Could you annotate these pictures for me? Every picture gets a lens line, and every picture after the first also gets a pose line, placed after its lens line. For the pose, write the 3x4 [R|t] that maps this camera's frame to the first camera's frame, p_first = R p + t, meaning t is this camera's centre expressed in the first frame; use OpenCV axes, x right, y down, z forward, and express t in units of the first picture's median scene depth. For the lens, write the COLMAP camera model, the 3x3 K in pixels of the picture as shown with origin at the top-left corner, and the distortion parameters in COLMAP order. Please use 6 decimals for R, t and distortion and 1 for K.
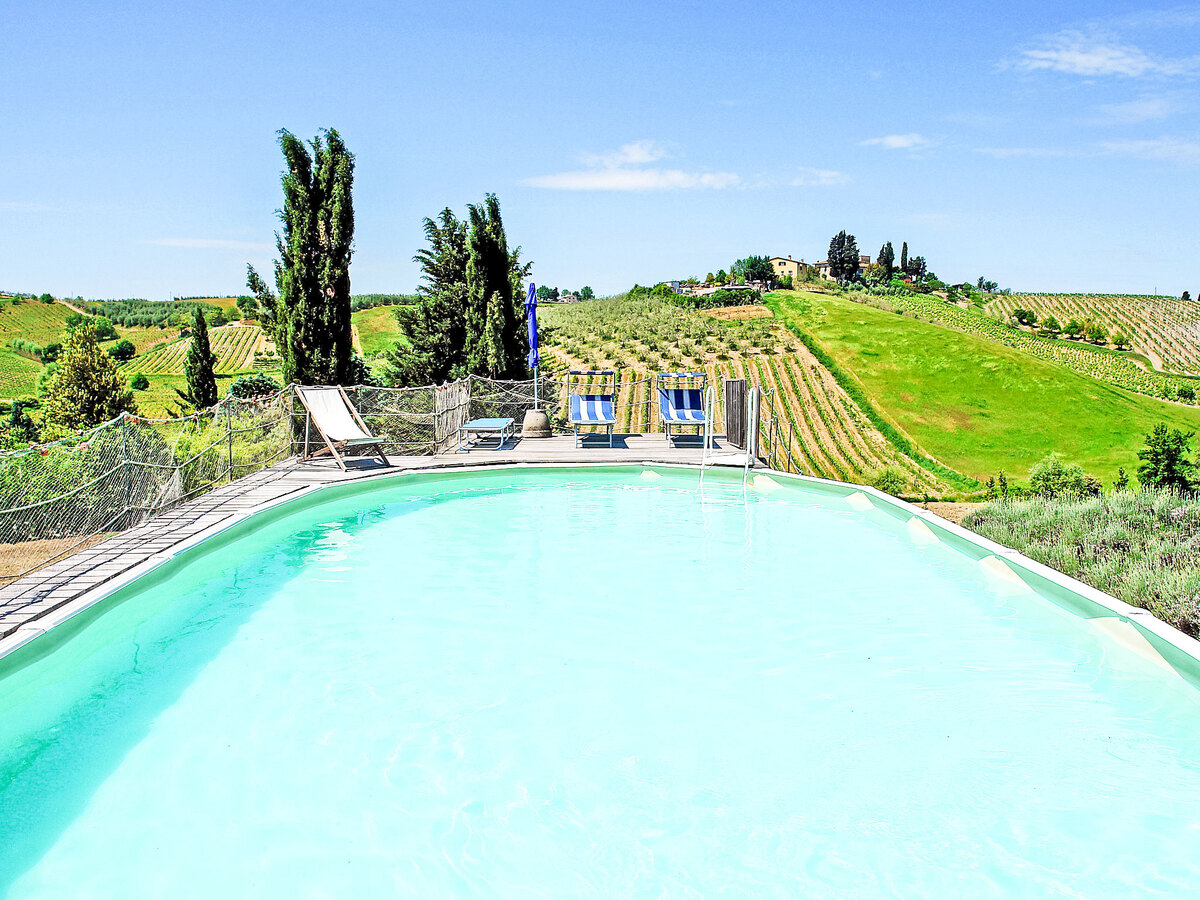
lens RADIAL K [[993.5, 0, 600.0], [0, 993.5, 450.0], [0, 0, 1]] dist [-0.015134, -0.076378]
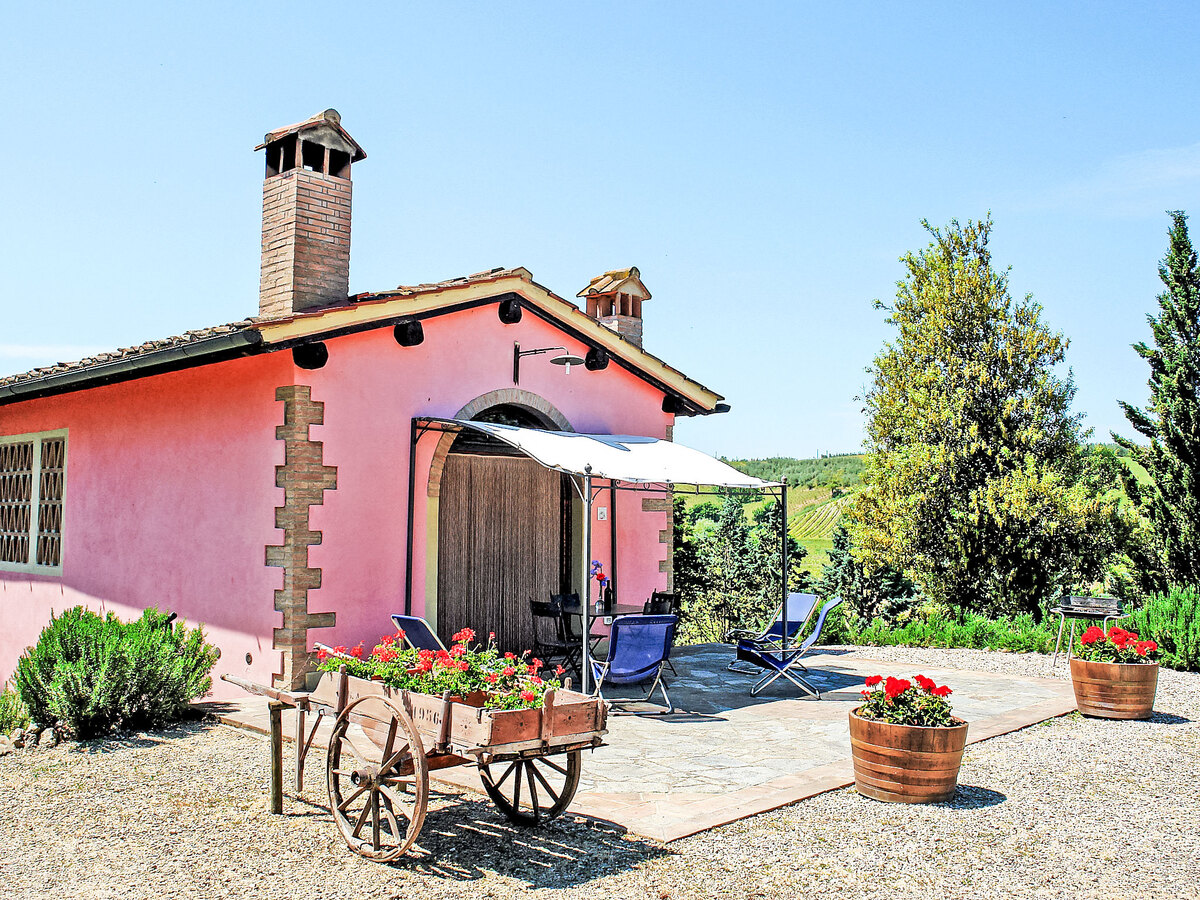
lens RADIAL K [[993.5, 0, 600.0], [0, 993.5, 450.0], [0, 0, 1]] dist [-0.015134, -0.076378]
pose [[0.840759, -0.044889, -0.539546, -0.543785], [-0.064655, 0.981101, -0.182376, 0.066015], [0.537535, 0.188218, 0.821967, 0.751121]]
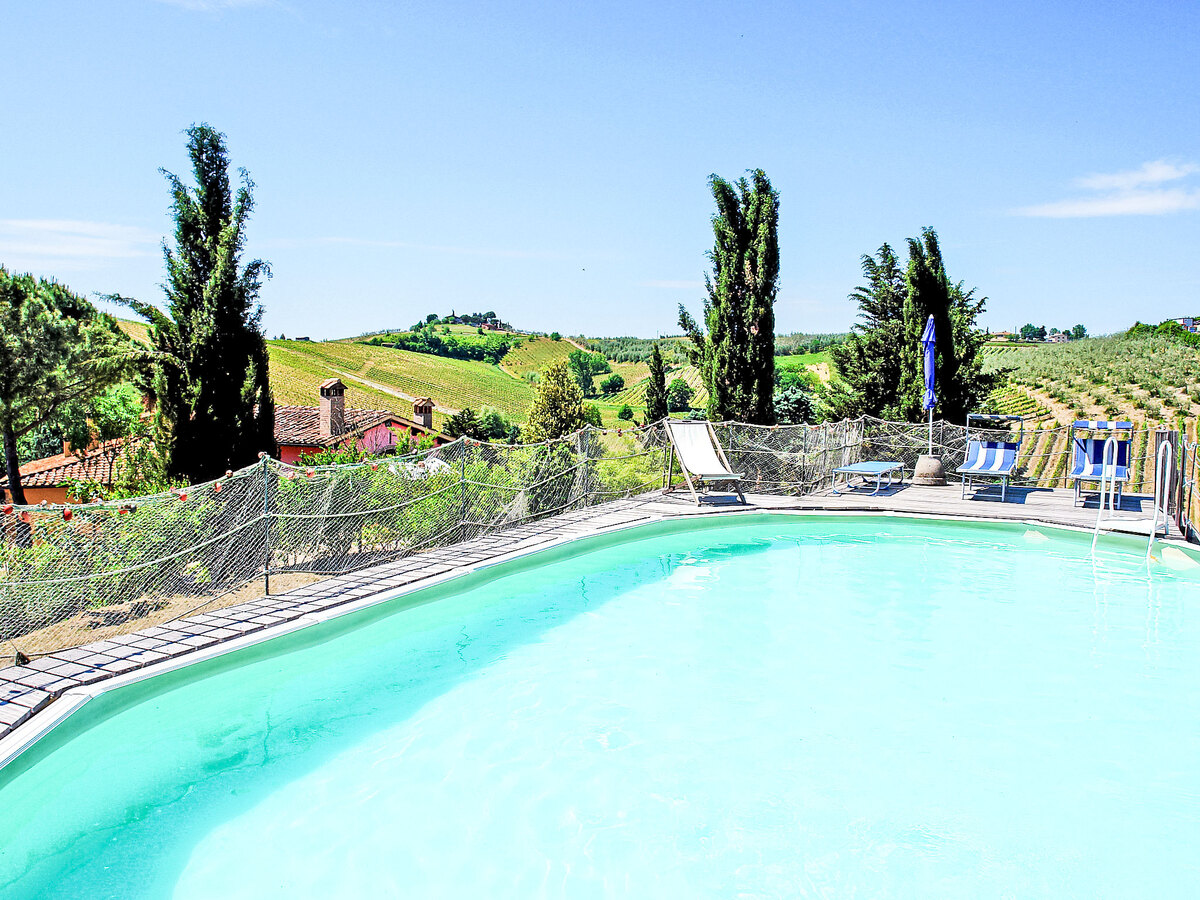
lens RADIAL K [[993.5, 0, 600.0], [0, 993.5, 450.0], [0, 0, 1]] dist [-0.015134, -0.076378]
pose [[0.889658, 0.049004, -0.453990, 0.046779], [-0.066524, 0.997527, -0.022690, -0.002357], [0.451755, 0.050387, 0.890718, 0.023795]]
